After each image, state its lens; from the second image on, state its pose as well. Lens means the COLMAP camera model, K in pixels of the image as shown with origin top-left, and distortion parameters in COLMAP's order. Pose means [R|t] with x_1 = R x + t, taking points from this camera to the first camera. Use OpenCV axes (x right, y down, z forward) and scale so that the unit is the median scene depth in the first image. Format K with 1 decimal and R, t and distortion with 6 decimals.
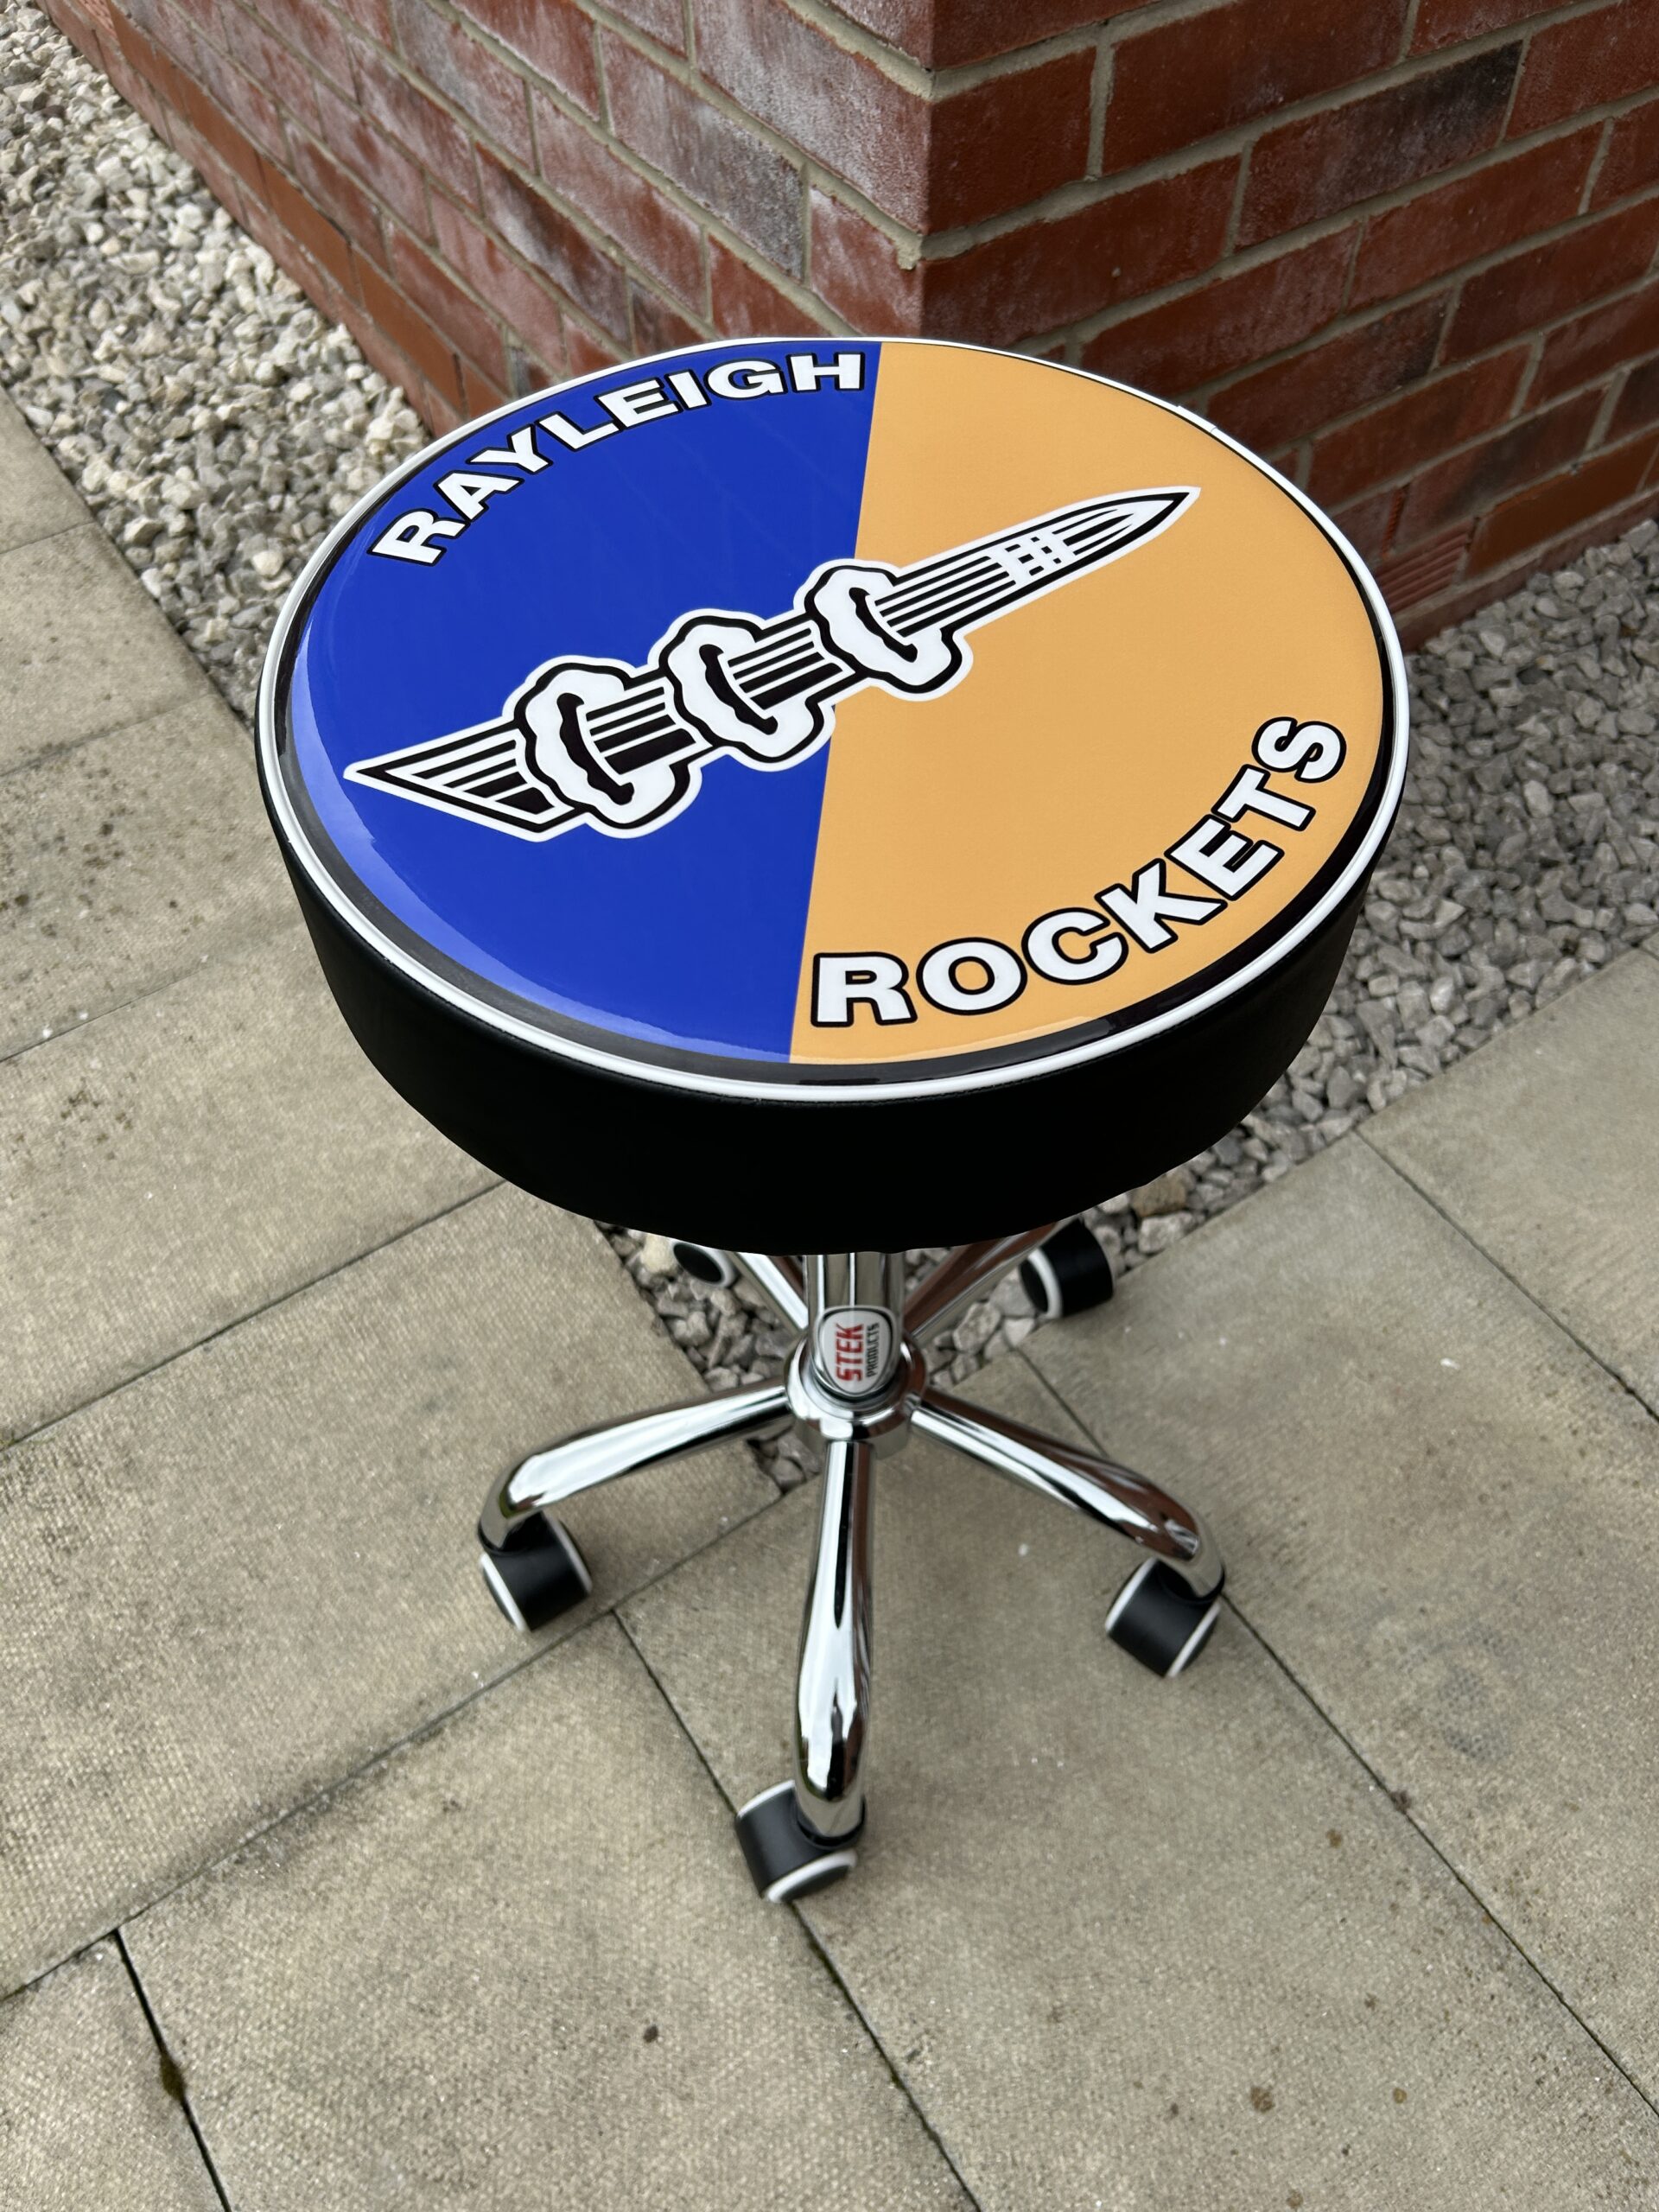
lens RADIAL K [[1704.1, 0, 830.2], [0, 1704.1, 1103.8], [0, 0, 1]] dist [0.045504, -0.066647]
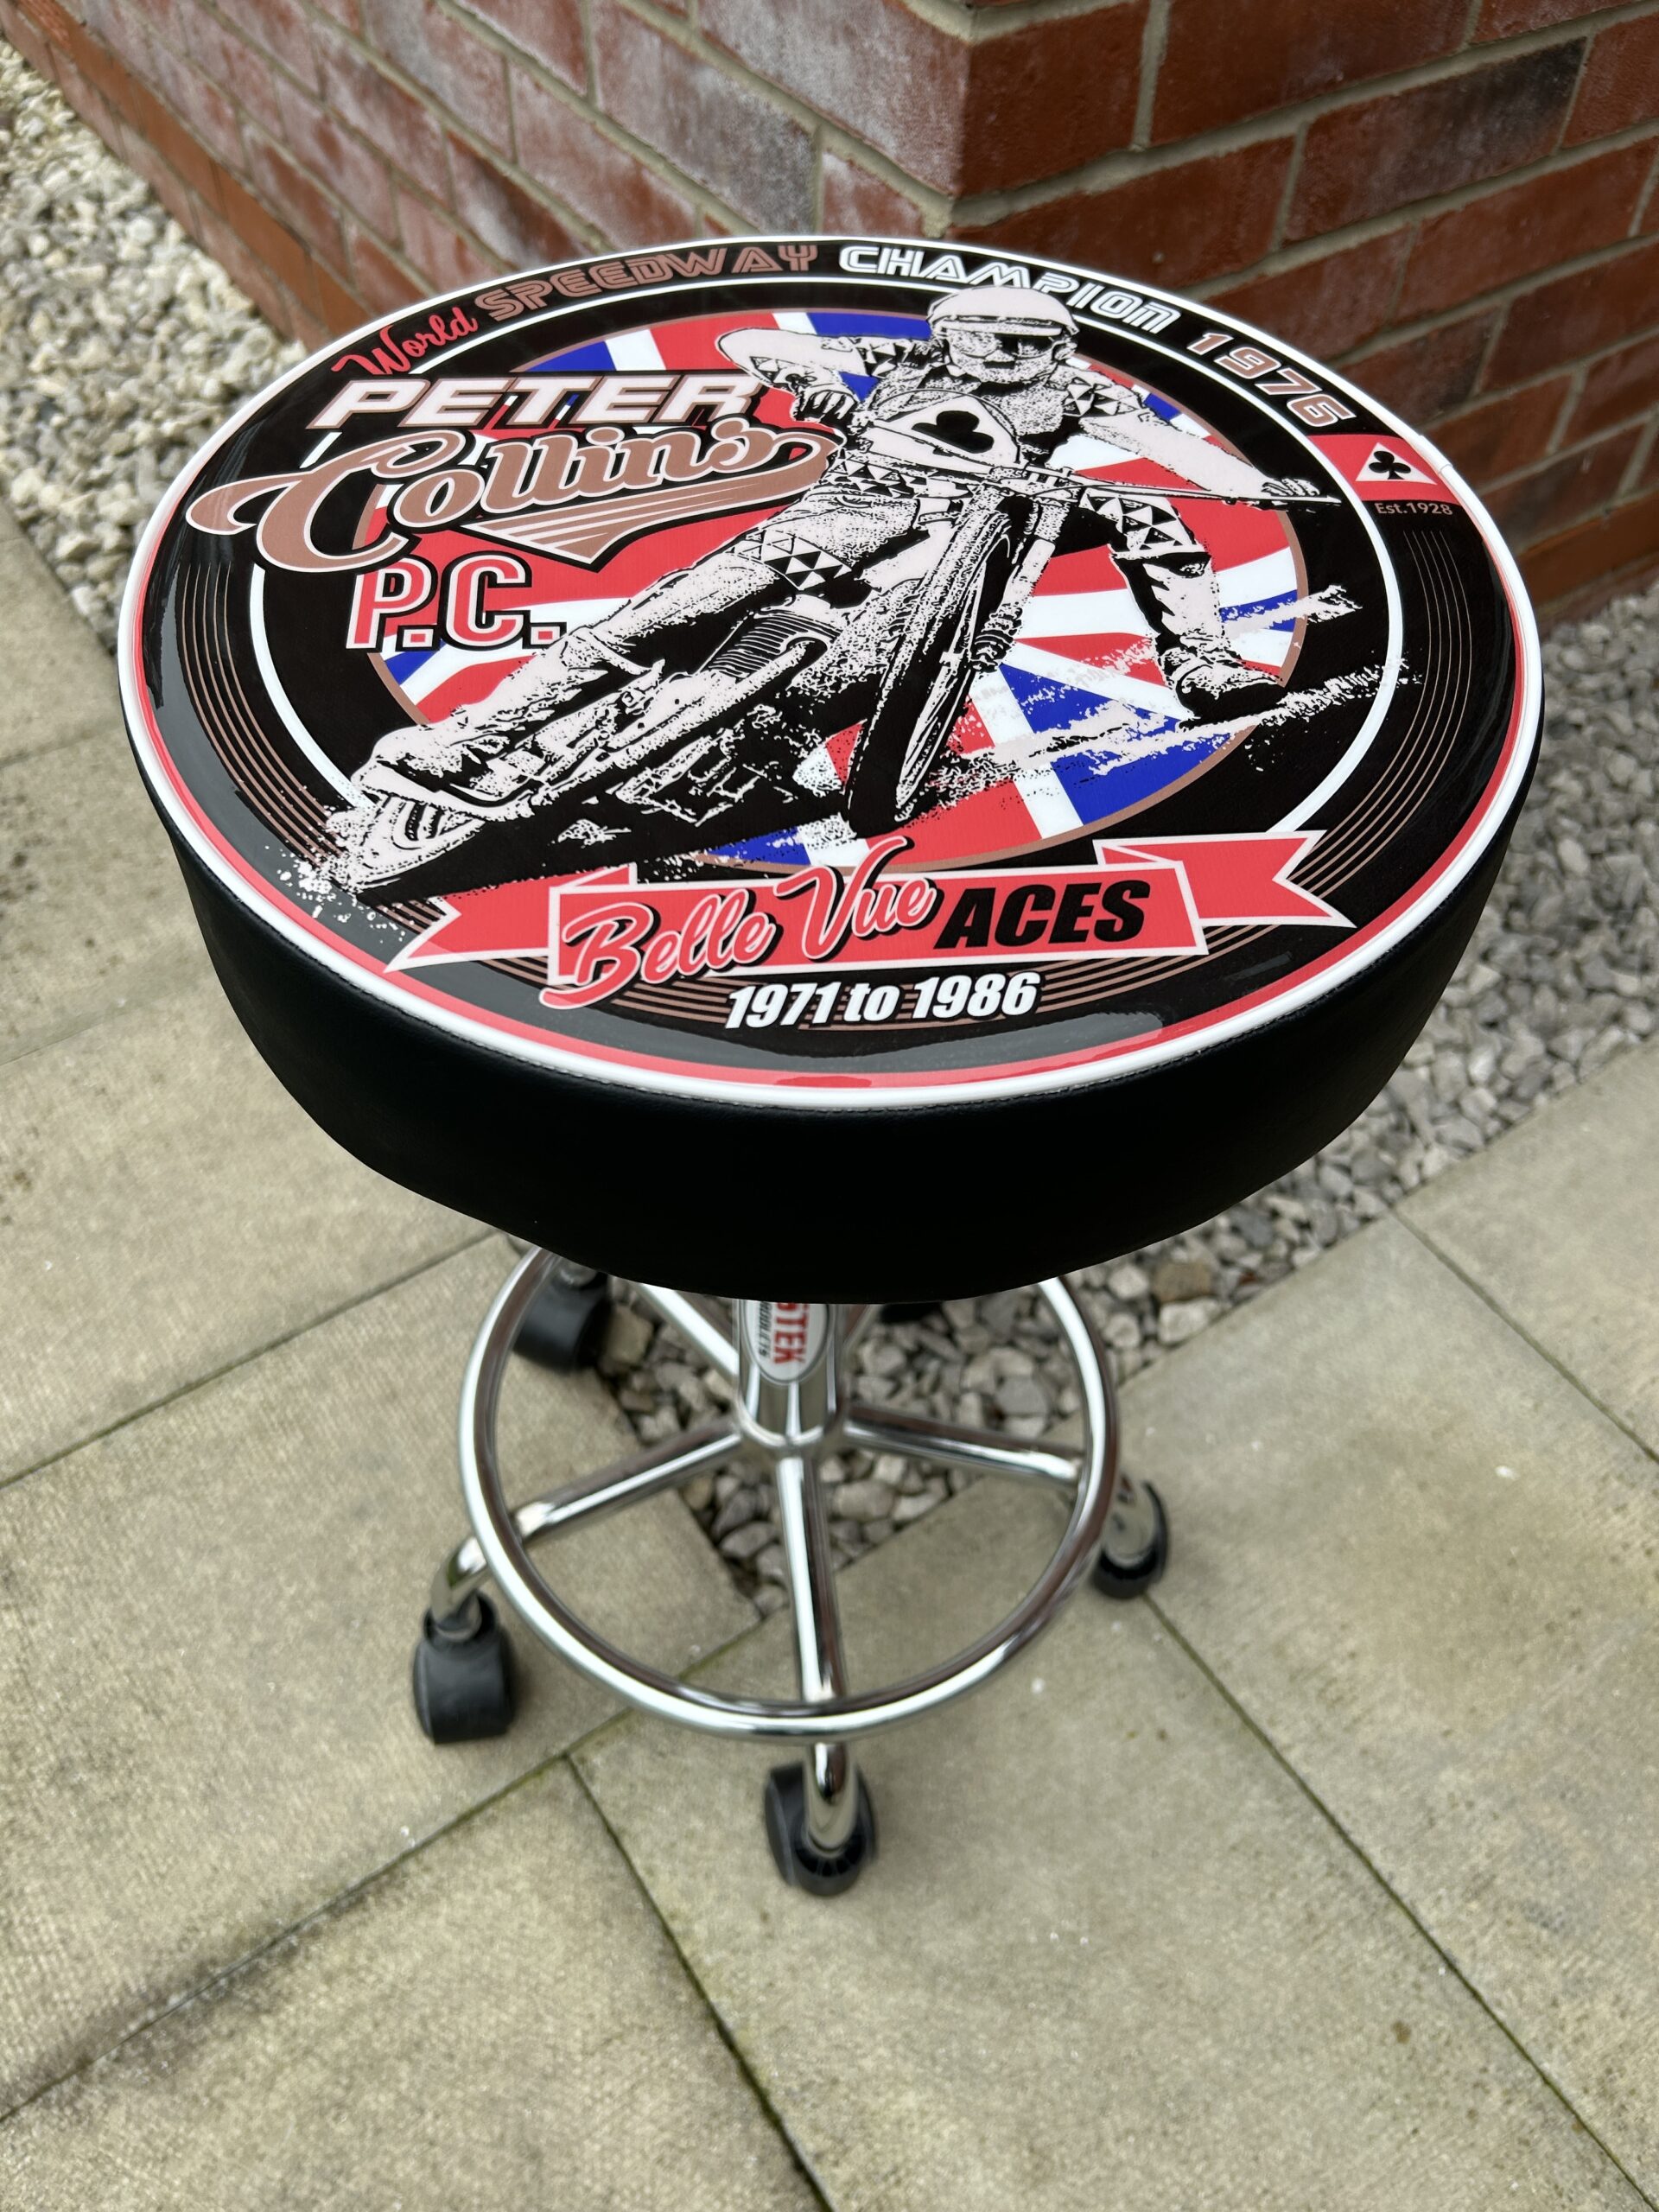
lens RADIAL K [[1704.1, 0, 828.0], [0, 1704.1, 1095.2], [0, 0, 1]] dist [0.045504, -0.066647]
pose [[0.999397, 0.015816, 0.030901, -0.026329], [-0.014350, 0.998787, -0.047110, 0.001653], [-0.031608, 0.046638, 0.998412, 0.112086]]
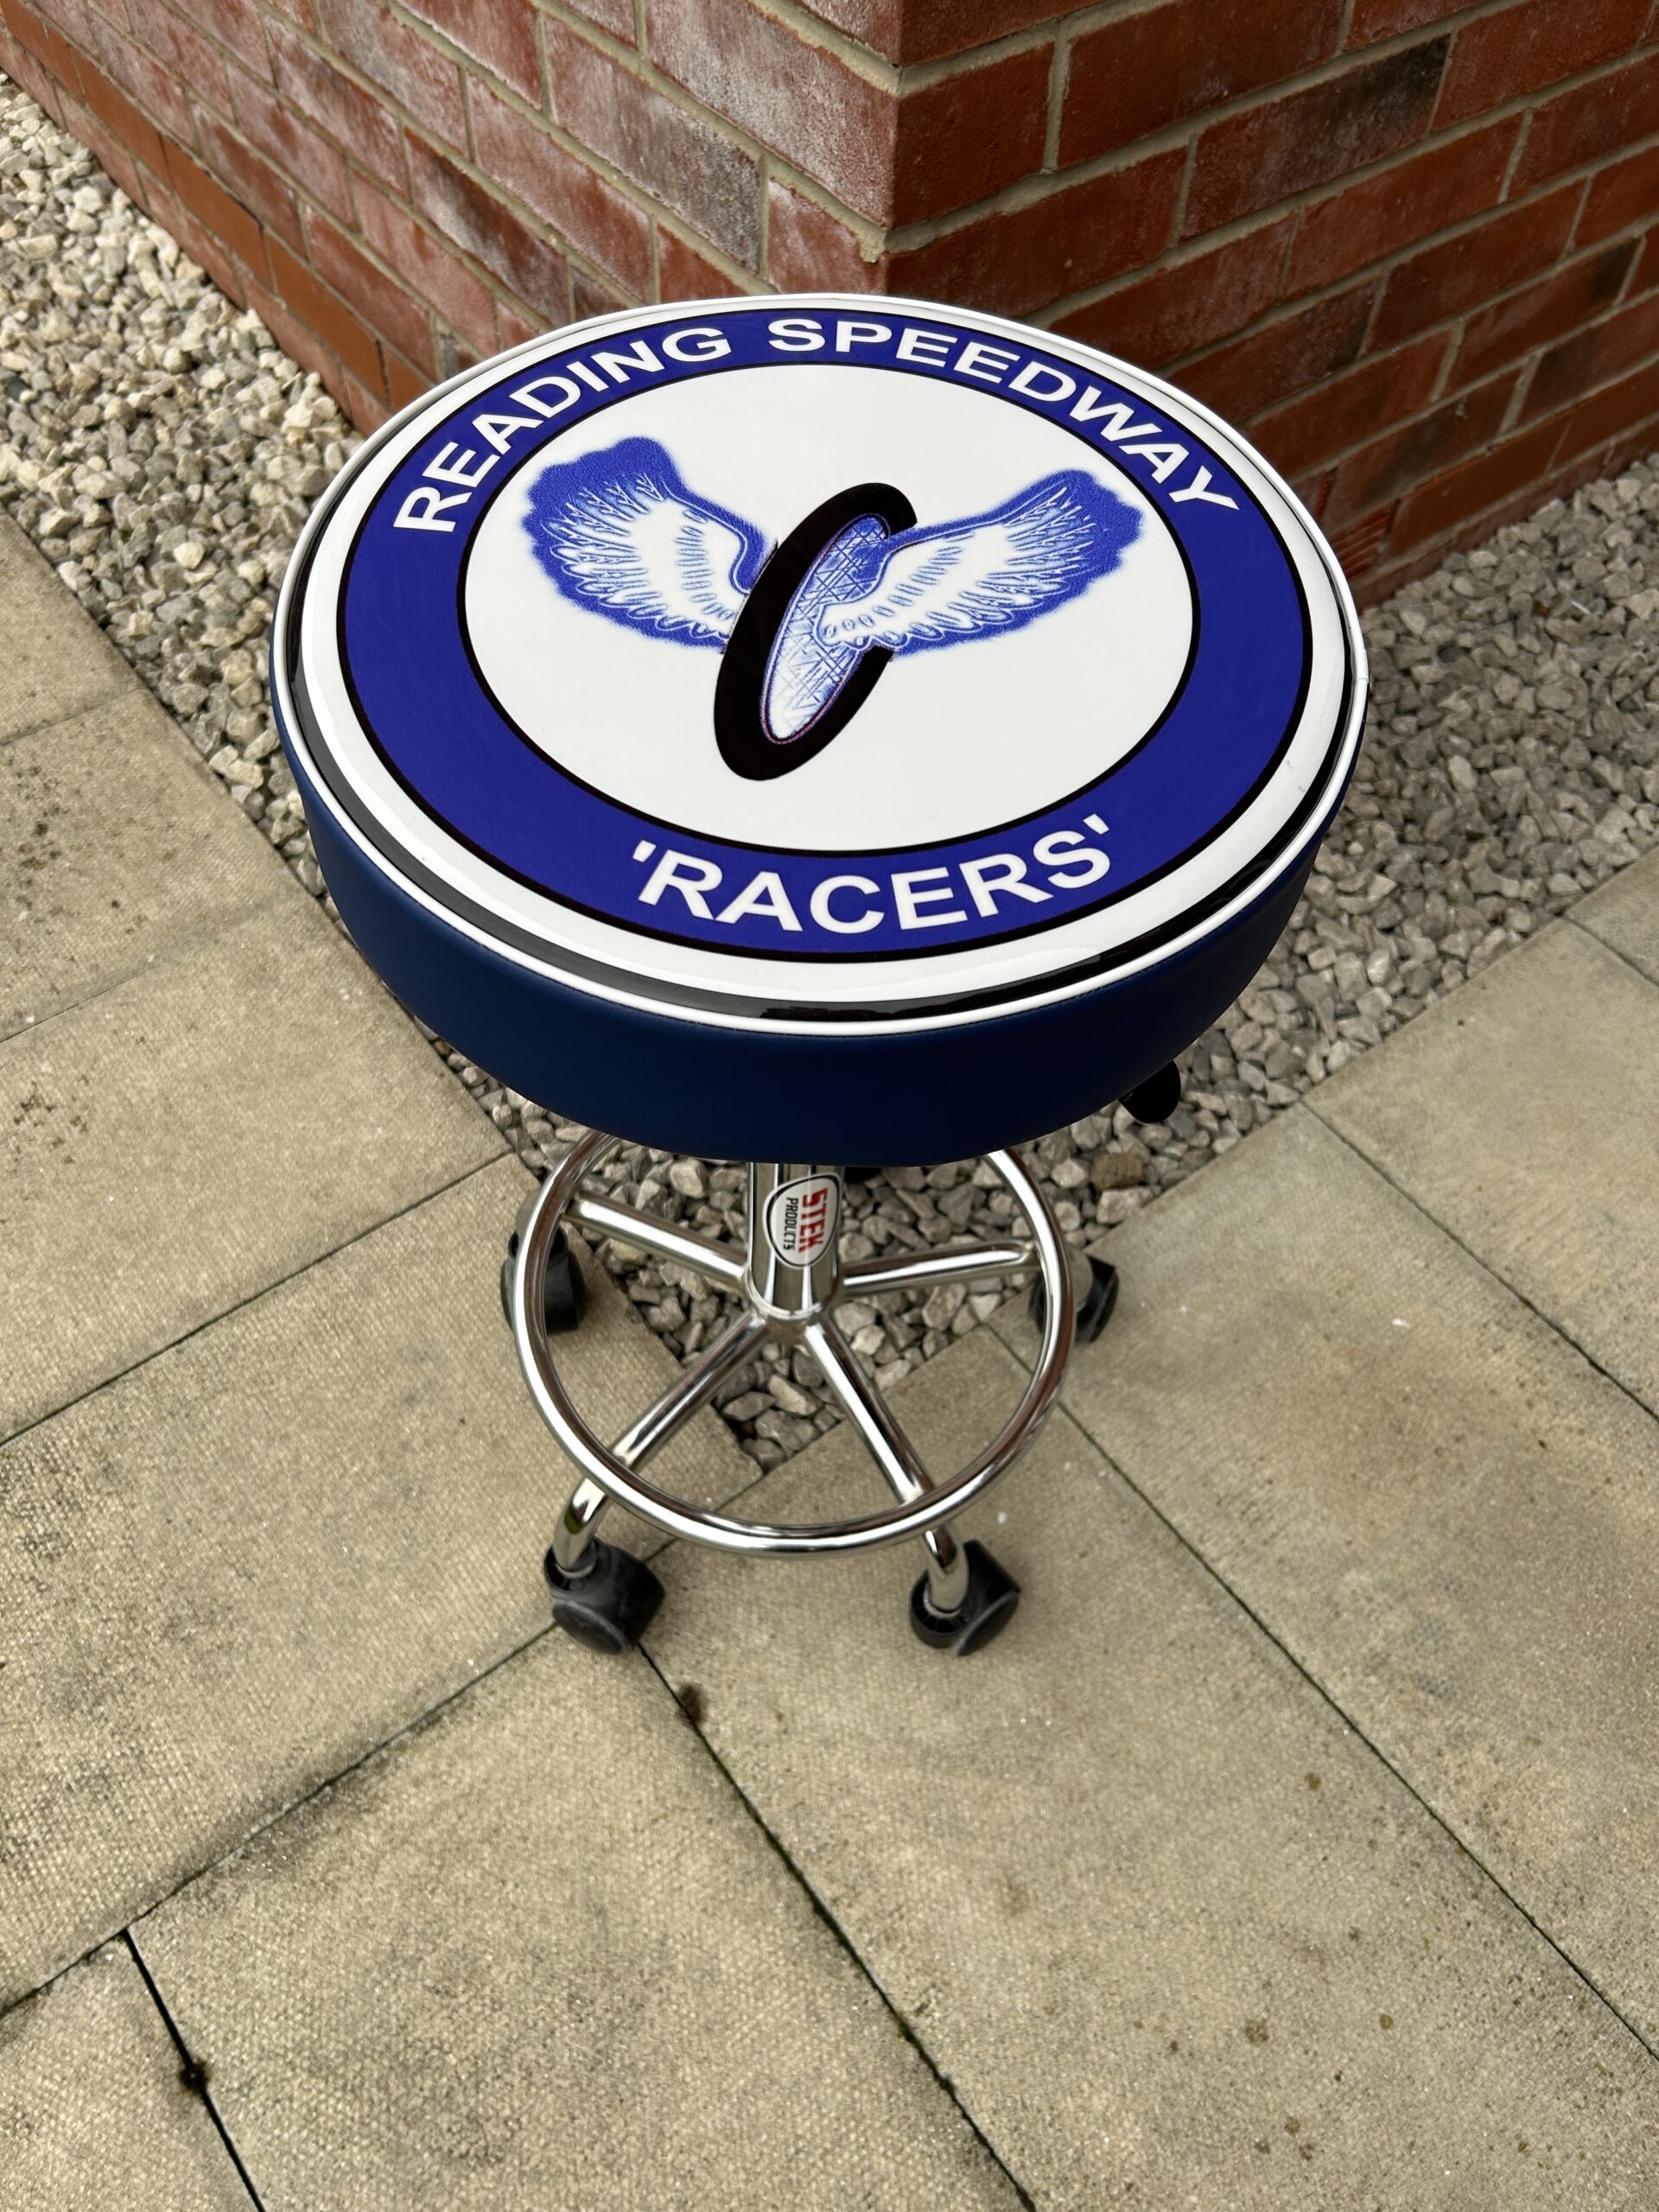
lens RADIAL K [[1704.1, 0, 812.6], [0, 1704.1, 1116.0], [0, 0, 1]] dist [0.045504, -0.066647]
pose [[0.998224, -0.027429, 0.052886, -0.048228], [0.026477, 0.999476, 0.018634, -0.002610], [-0.053369, -0.017200, 0.998427, -0.014465]]
